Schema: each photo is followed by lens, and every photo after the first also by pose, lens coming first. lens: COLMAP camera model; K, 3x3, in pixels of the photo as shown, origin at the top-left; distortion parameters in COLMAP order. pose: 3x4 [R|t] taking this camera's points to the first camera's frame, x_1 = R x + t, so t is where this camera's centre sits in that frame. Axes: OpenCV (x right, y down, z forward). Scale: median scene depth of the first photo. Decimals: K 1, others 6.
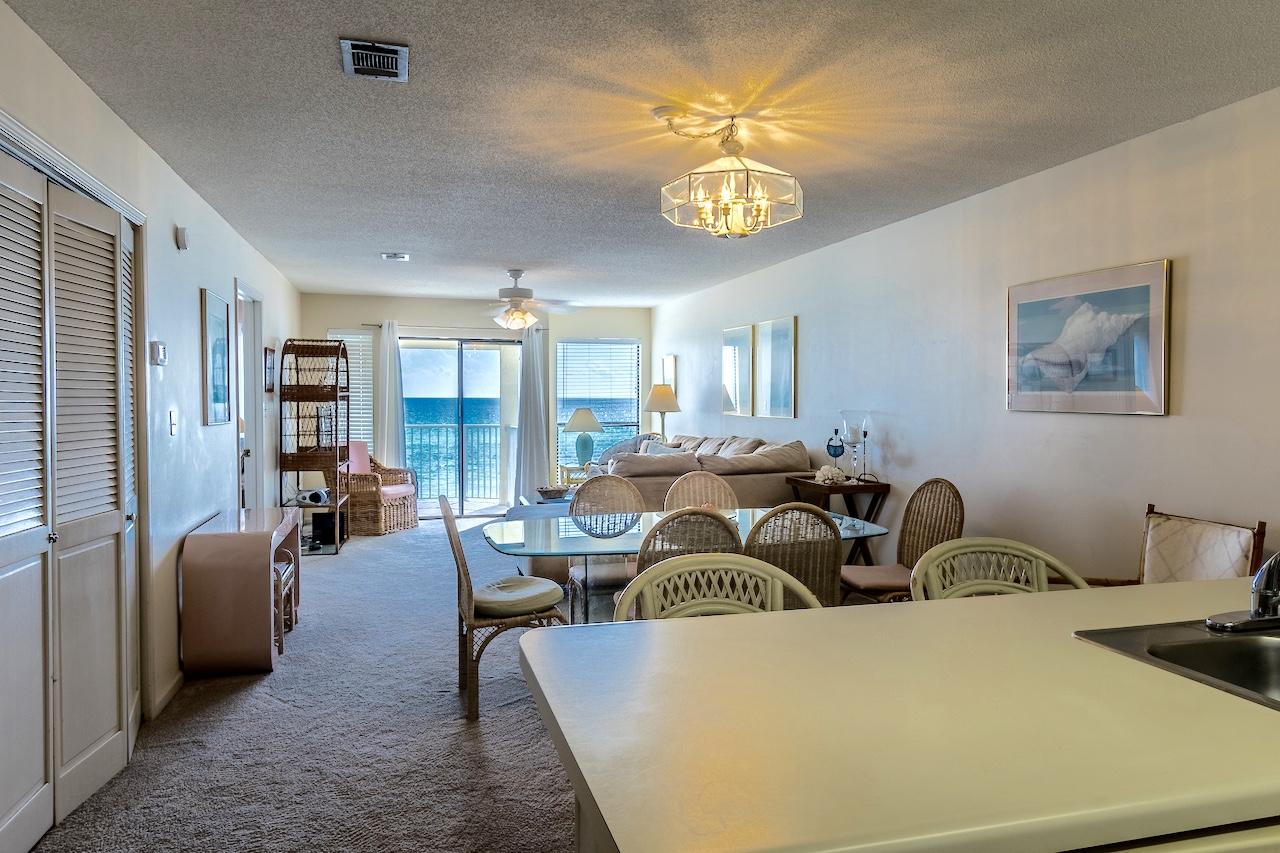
lens RADIAL K [[862.6, 0, 640.0], [0, 862.6, 426.5], [0, 0, 1]] dist [0.001209, -0.000056]
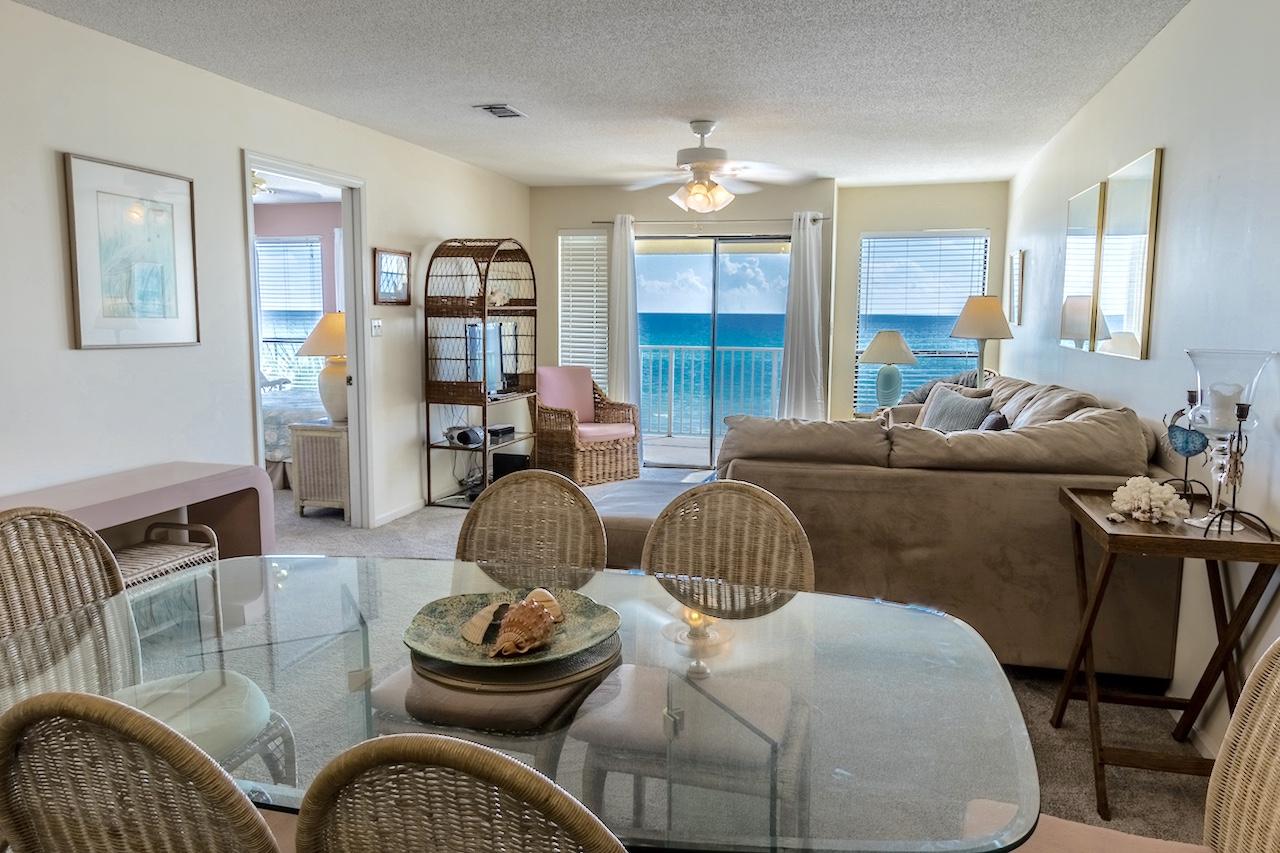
lens RADIAL K [[870.7, 0, 640.0], [0, 870.7, 426.5], [0, 0, 1]] dist [0.007048, 0.001020]
pose [[0.870129, 0.070124, -0.487809, 0.144645], [-0.023735, 0.994639, 0.100646, -0.012317], [0.492252, -0.075997, 0.867129, 0.344162]]
